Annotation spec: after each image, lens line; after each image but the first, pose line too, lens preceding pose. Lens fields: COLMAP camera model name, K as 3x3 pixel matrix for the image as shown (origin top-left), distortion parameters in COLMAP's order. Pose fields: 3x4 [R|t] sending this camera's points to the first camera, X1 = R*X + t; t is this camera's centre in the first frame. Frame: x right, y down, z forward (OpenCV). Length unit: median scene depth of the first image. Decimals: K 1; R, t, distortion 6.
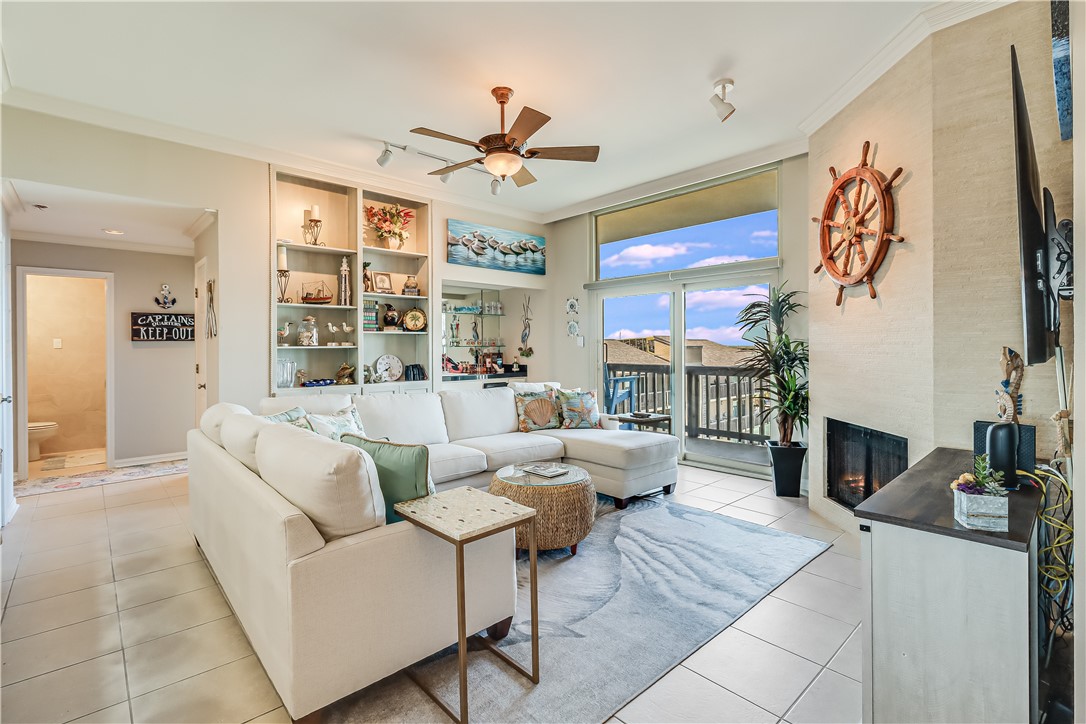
lens RADIAL K [[500.5, 0, 538.2], [0, 500.5, 347.6], [0, 0, 1]] dist [0.002148, 0.000051]
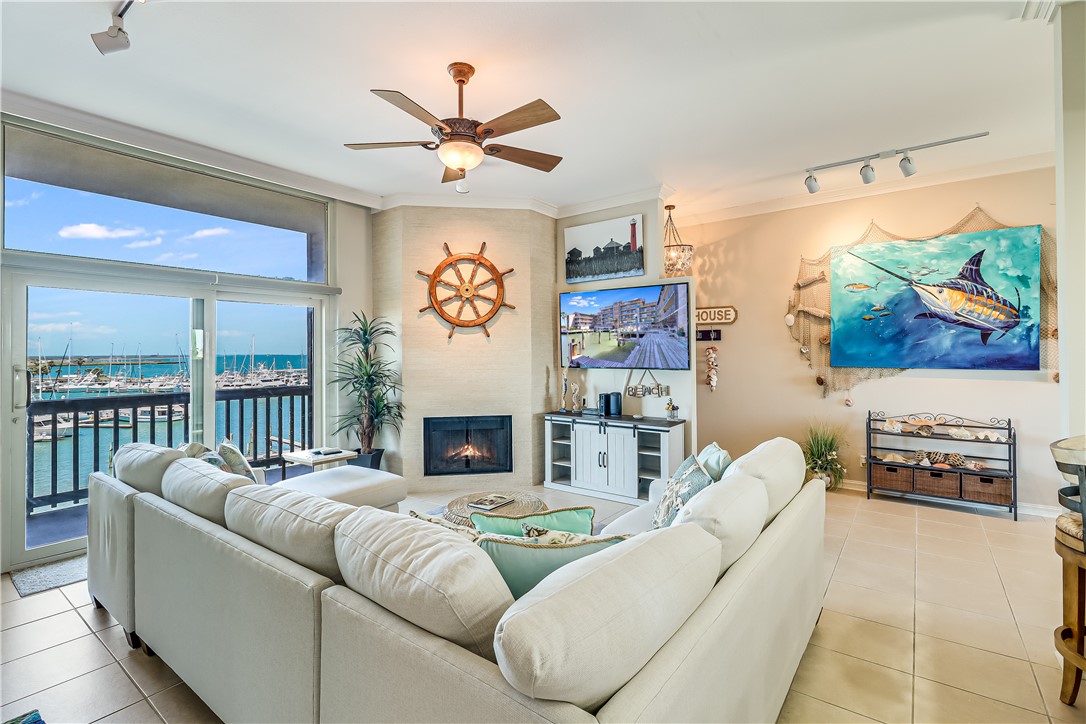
lens RADIAL K [[500.5, 0, 538.2], [0, 500.5, 347.6], [0, 0, 1]] dist [0.002148, 0.000051]
pose [[-0.180450, 0.013357, 0.983493, -0.741504], [0.010938, 0.999873, -0.011573, -0.029991], [-0.983523, 0.008669, -0.180573, 0.829265]]
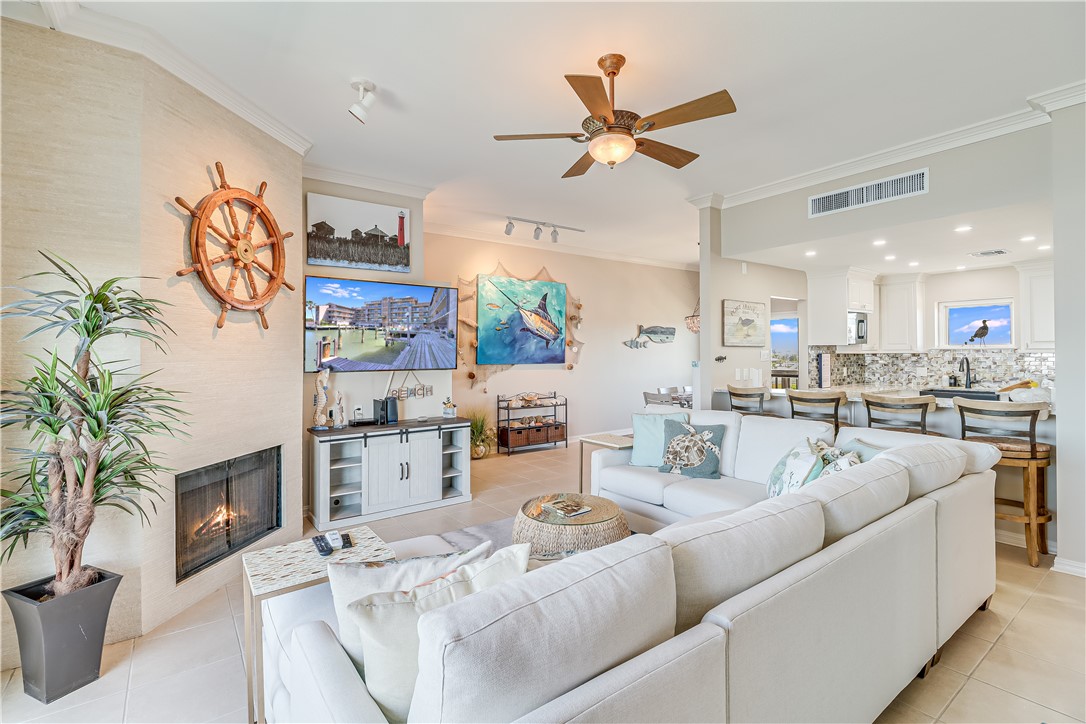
lens RADIAL K [[496.5, 0, 534.3], [0, 496.5, 351.5], [0, 0, 1]] dist [0.000445, -0.000016]
pose [[-0.994170, 0.011140, 0.107246, -0.022499], [0.011362, 0.999934, 0.001455, -0.031844], [-0.107223, 0.002665, -0.994231, 1.469562]]
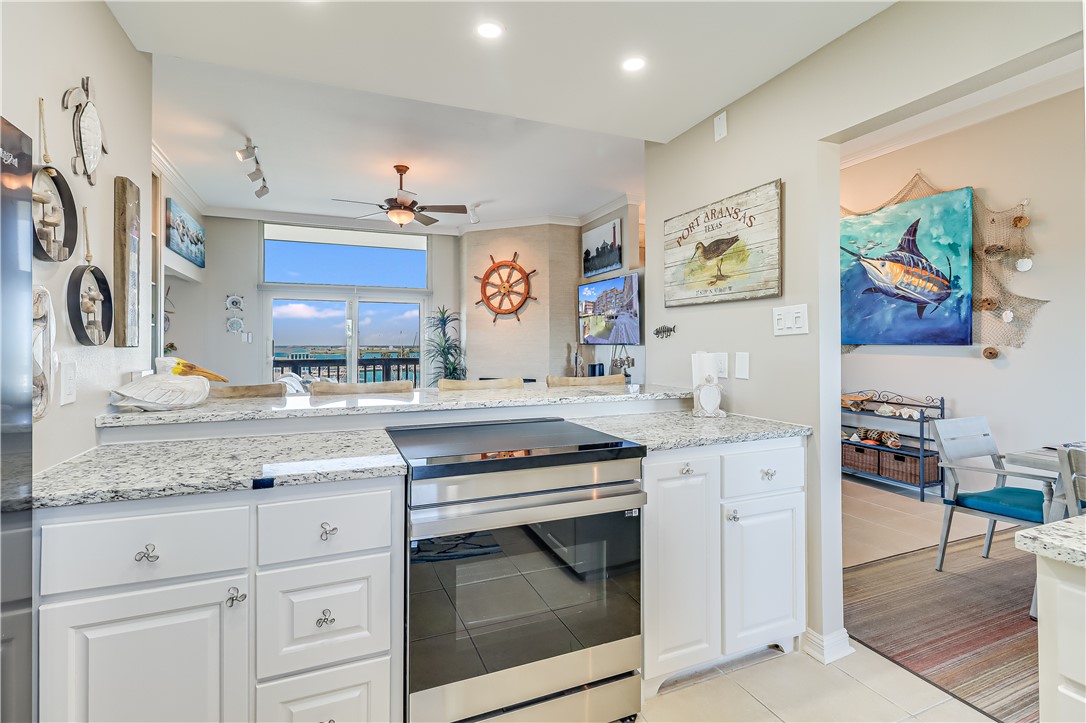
lens RADIAL K [[500.6, 0, 537.6], [0, 500.6, 341.9], [0, 0, 1]] dist [0.000050, -0.000039]
pose [[0.339462, 0.007745, 0.940588, -1.068980], [0.003369, 0.999950, -0.009450, 0.014796], [-0.940614, 0.006376, 0.339419, 0.099699]]
